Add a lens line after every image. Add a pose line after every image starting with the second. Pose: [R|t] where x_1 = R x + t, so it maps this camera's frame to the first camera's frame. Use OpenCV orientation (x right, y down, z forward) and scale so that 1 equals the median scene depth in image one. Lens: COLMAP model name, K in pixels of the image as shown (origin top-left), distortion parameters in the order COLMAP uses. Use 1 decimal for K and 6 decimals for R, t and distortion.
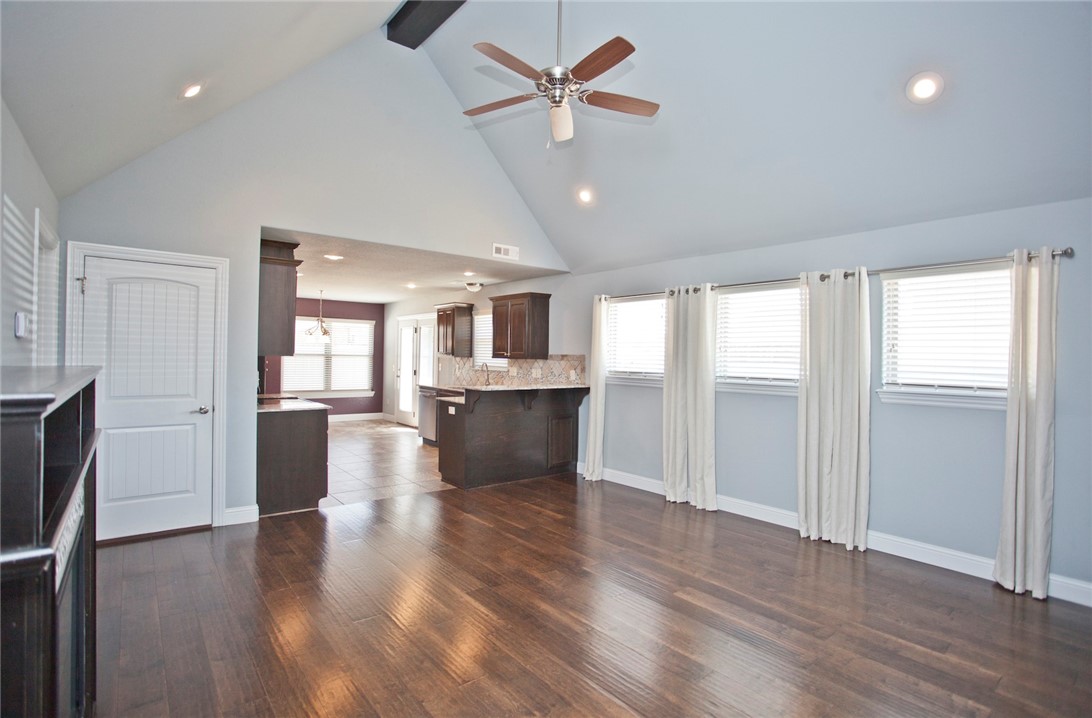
lens RADIAL K [[531.0, 0, 547.3], [0, 531.0, 354.7], [0, 0, 1]] dist [-0.083361, 0.043039]
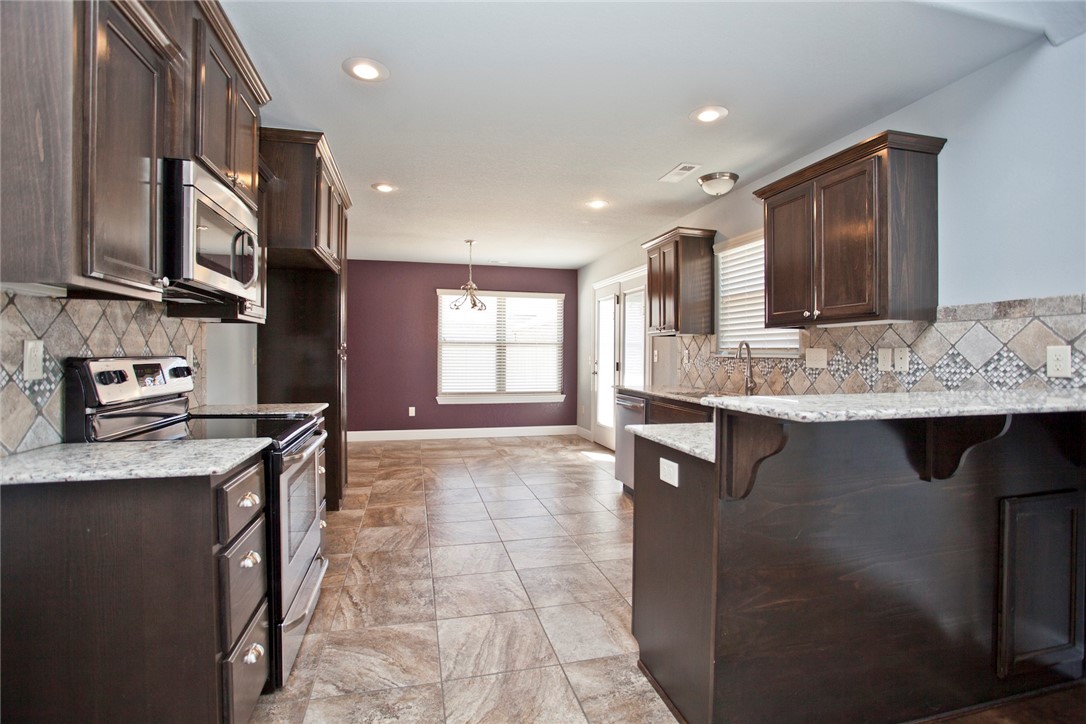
lens RADIAL K [[521.2, 0, 547.0], [0, 521.2, 361.6], [0, 0, 1]] dist [-0.077079, 0.031962]
pose [[0.909705, -0.007114, -0.415195, -0.101544], [0.011799, 0.999892, 0.008718, 0.031498], [0.415088, -0.012830, 0.909691, 0.592824]]
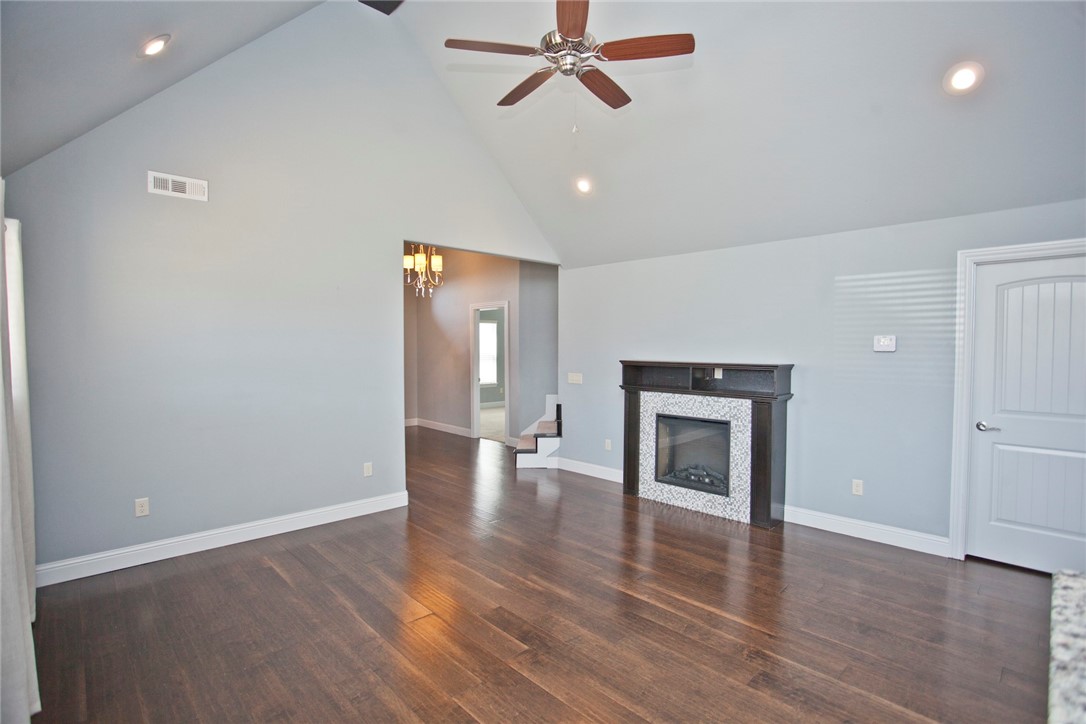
lens RADIAL K [[521.2, 0, 547.0], [0, 521.2, 361.6], [0, 0, 1]] dist [-0.077079, 0.031962]
pose [[-0.996212, -0.017694, -0.085140, 0.057115], [-0.020010, 0.999450, 0.026426, -0.007308], [0.084626, 0.028029, -0.996018, 0.892132]]
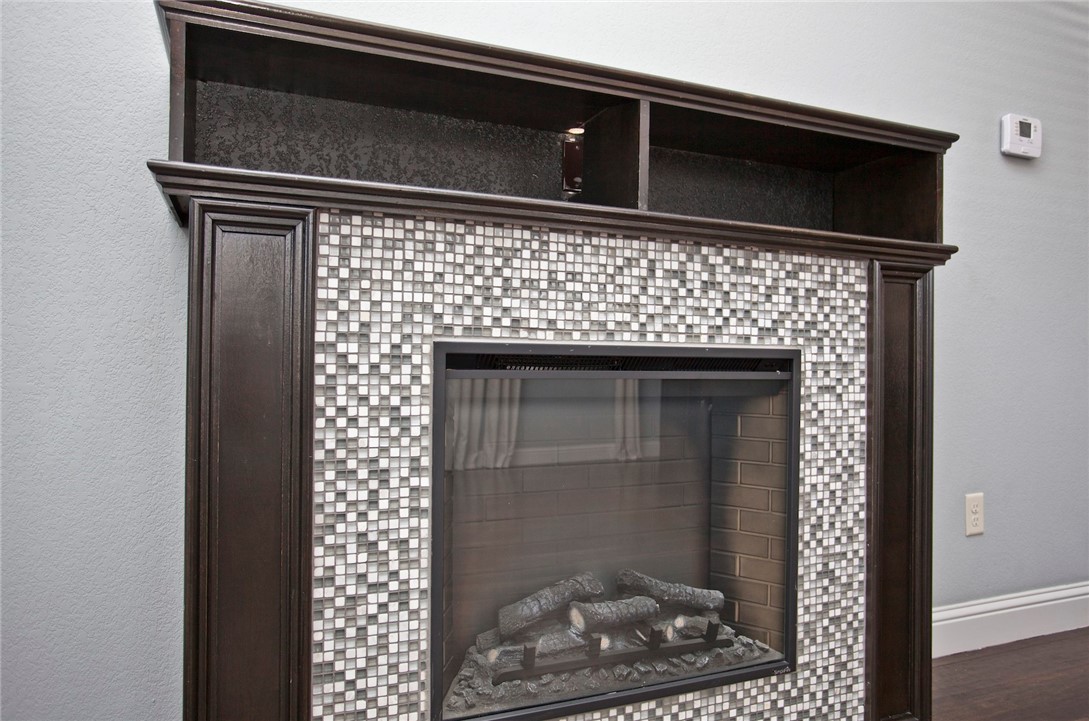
lens RADIAL K [[732.5, 0, 544.5], [0, 732.5, 360.5], [0, 0, 1]] dist [-0.039151, 0.000699]
pose [[-0.285639, -0.024235, -0.958031, 0.001821], [-0.018984, 0.999627, -0.019627, 0.090173], [0.958149, 0.012581, -0.285993, 0.247522]]
